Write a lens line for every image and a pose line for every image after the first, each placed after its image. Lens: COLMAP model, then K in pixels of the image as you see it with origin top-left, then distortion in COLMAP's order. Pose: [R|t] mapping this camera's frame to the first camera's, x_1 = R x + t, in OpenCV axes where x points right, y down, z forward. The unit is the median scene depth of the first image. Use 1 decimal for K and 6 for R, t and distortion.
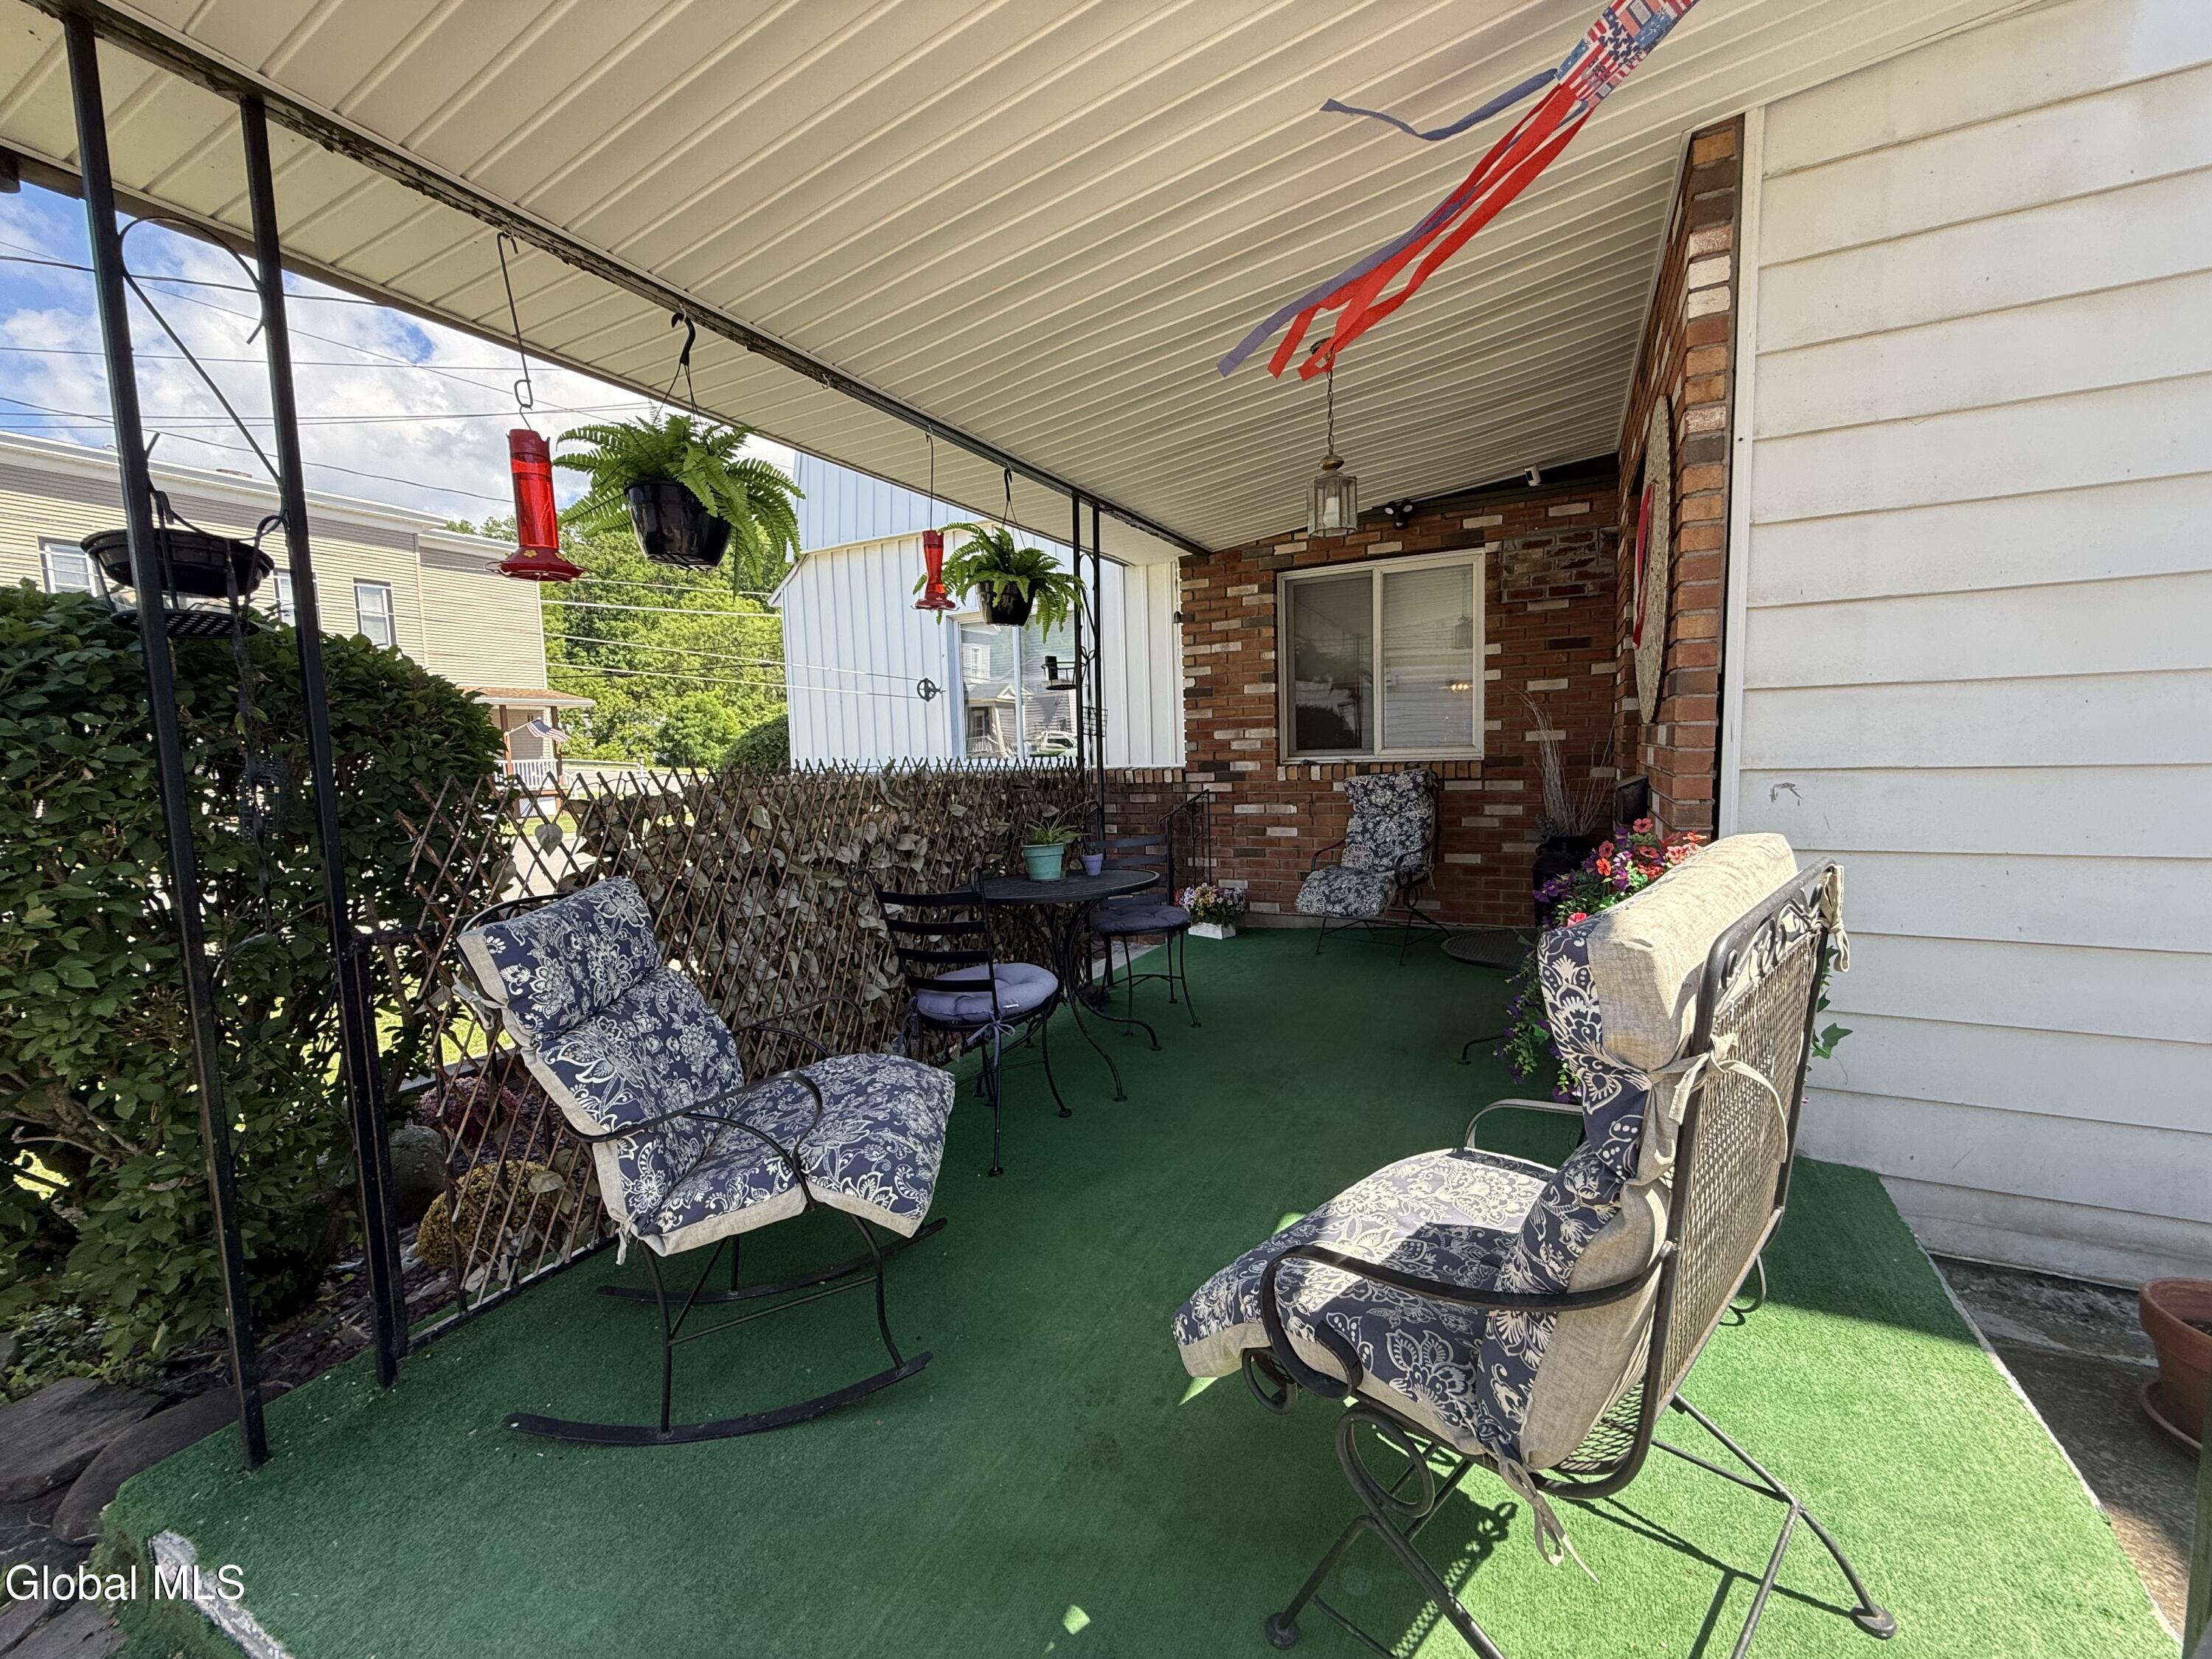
lens RADIAL K [[886.5, 0, 1099.8], [0, 886.5, 829.5], [0, 0, 1]] dist [-0.001007, 0.001269]
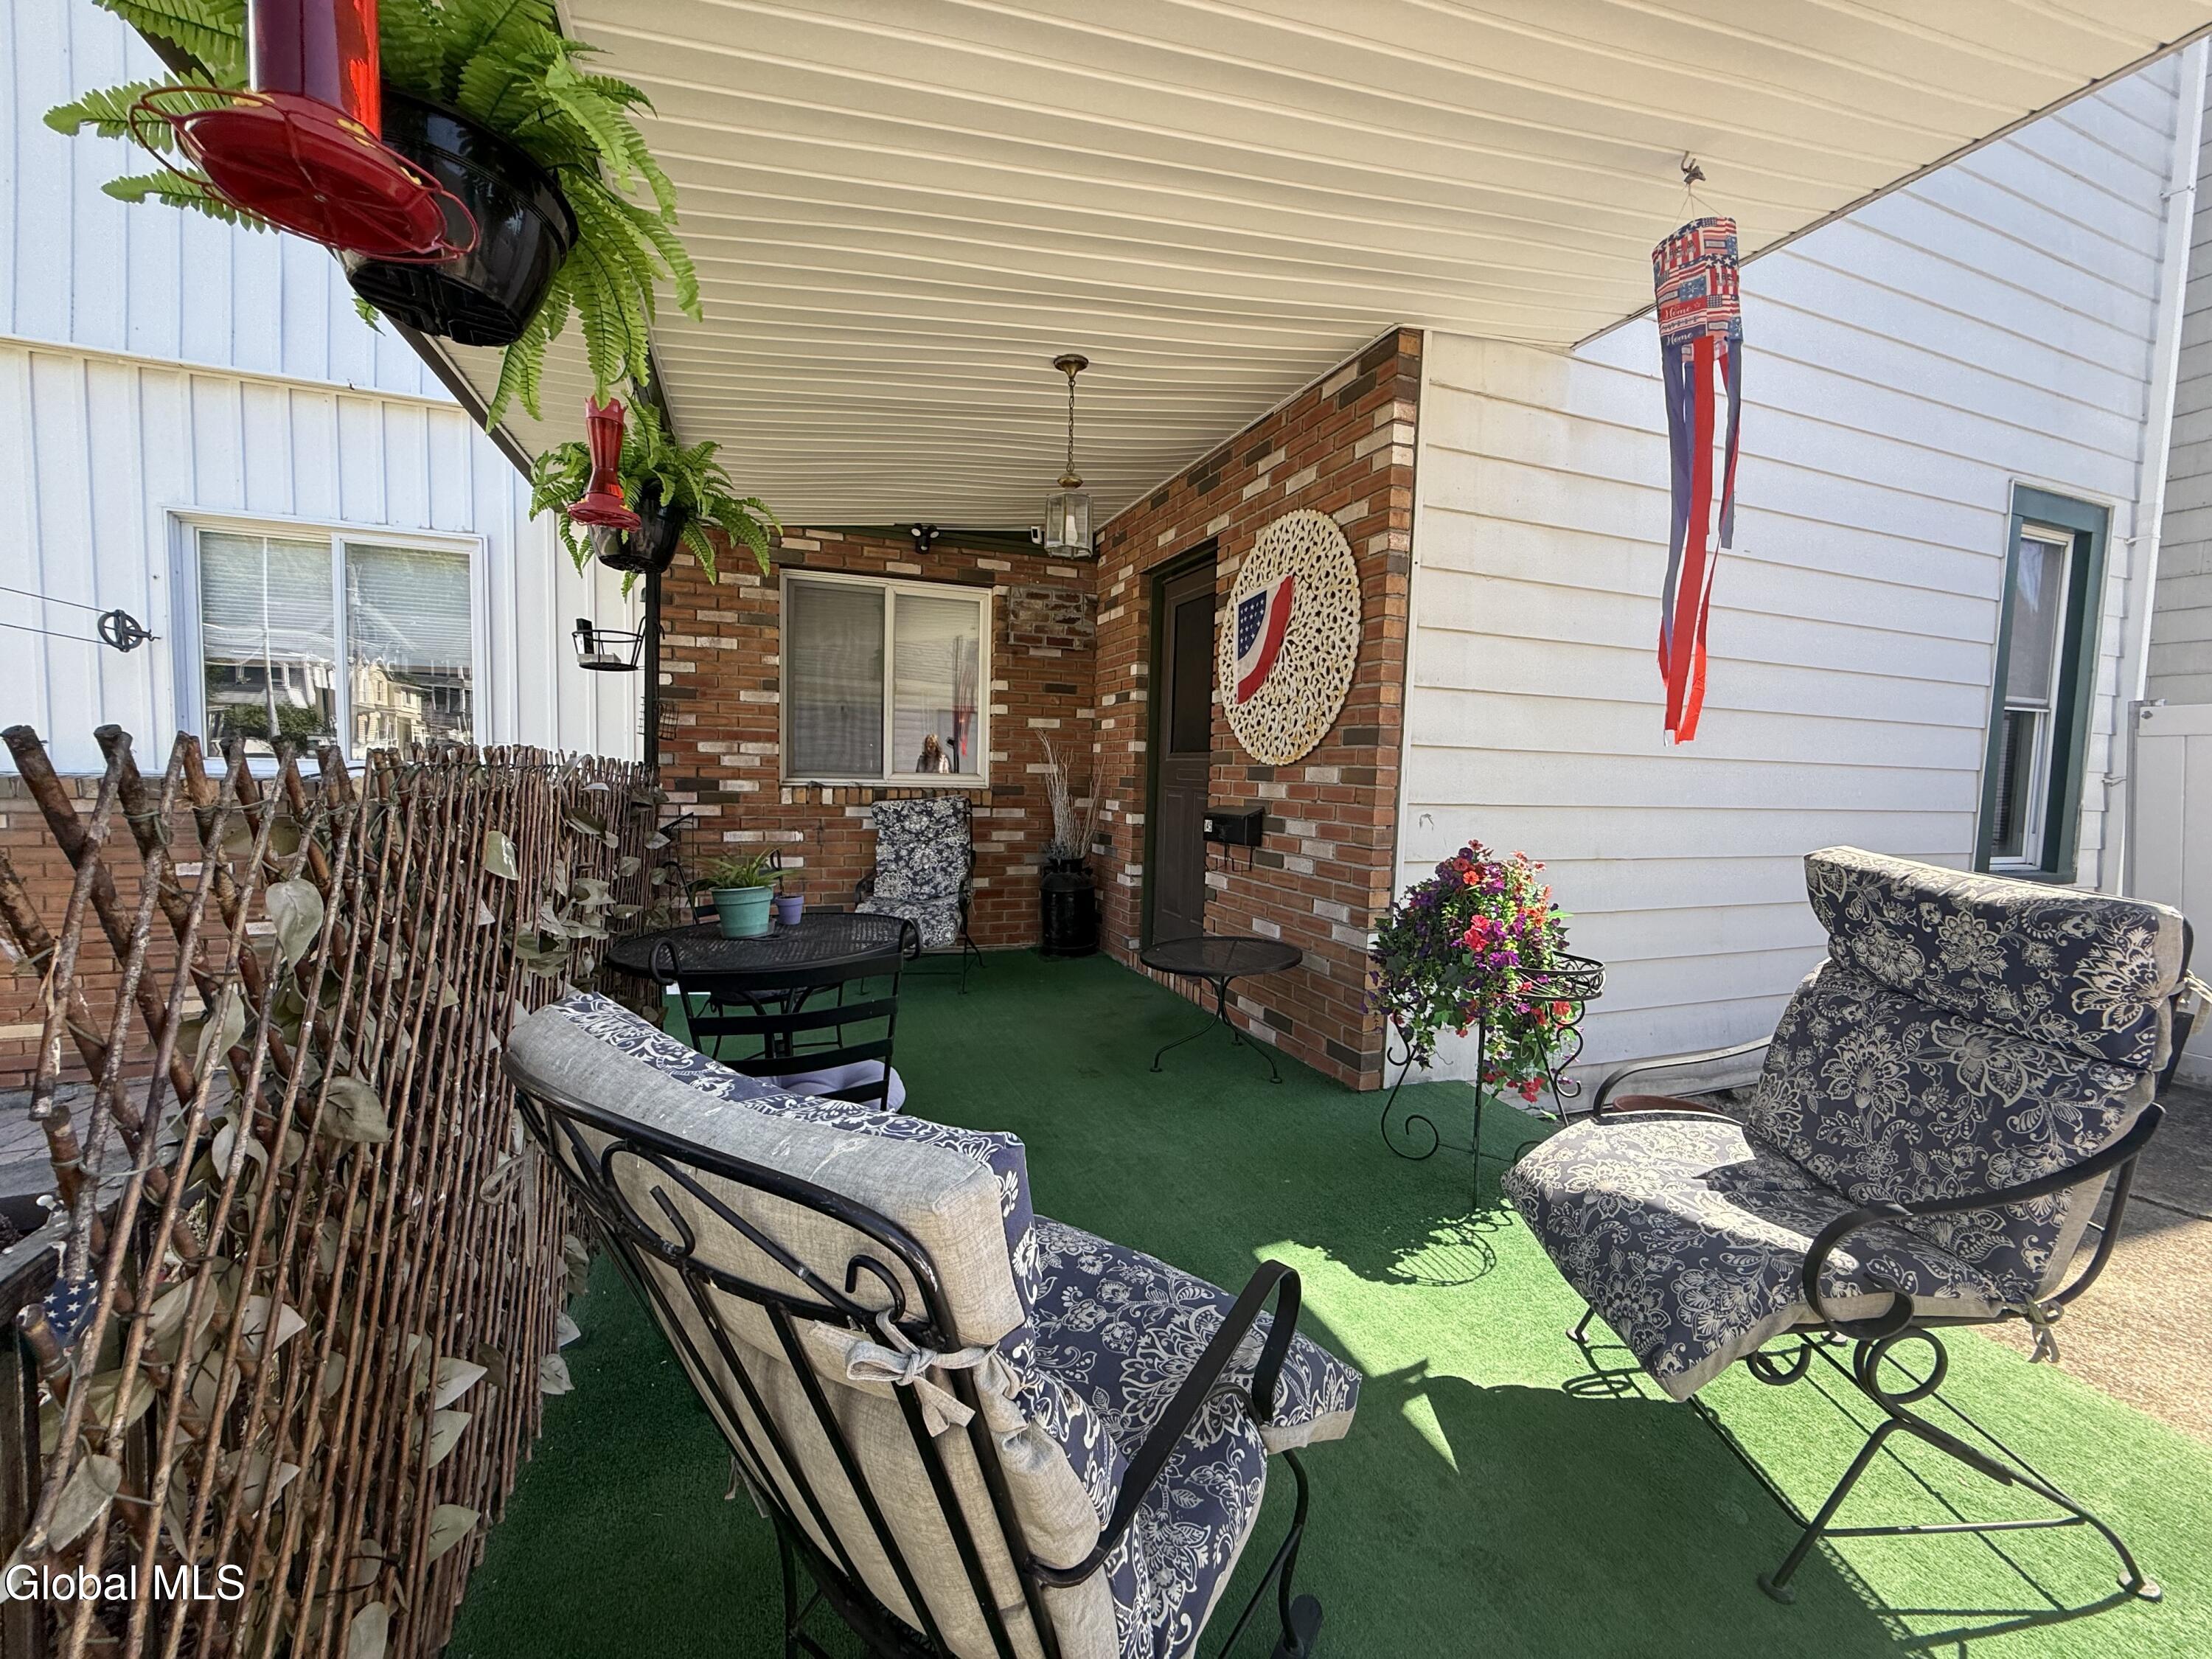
lens RADIAL K [[886.5, 0, 1100.7], [0, 886.5, 829.0], [0, 0, 1]] dist [-0.001007, 0.001269]
pose [[0.661238, 0.000276, 0.750176, -0.277251], [0.023491, 0.999502, -0.021074, -0.005063], [-0.749809, 0.031558, 0.660902, 0.209595]]
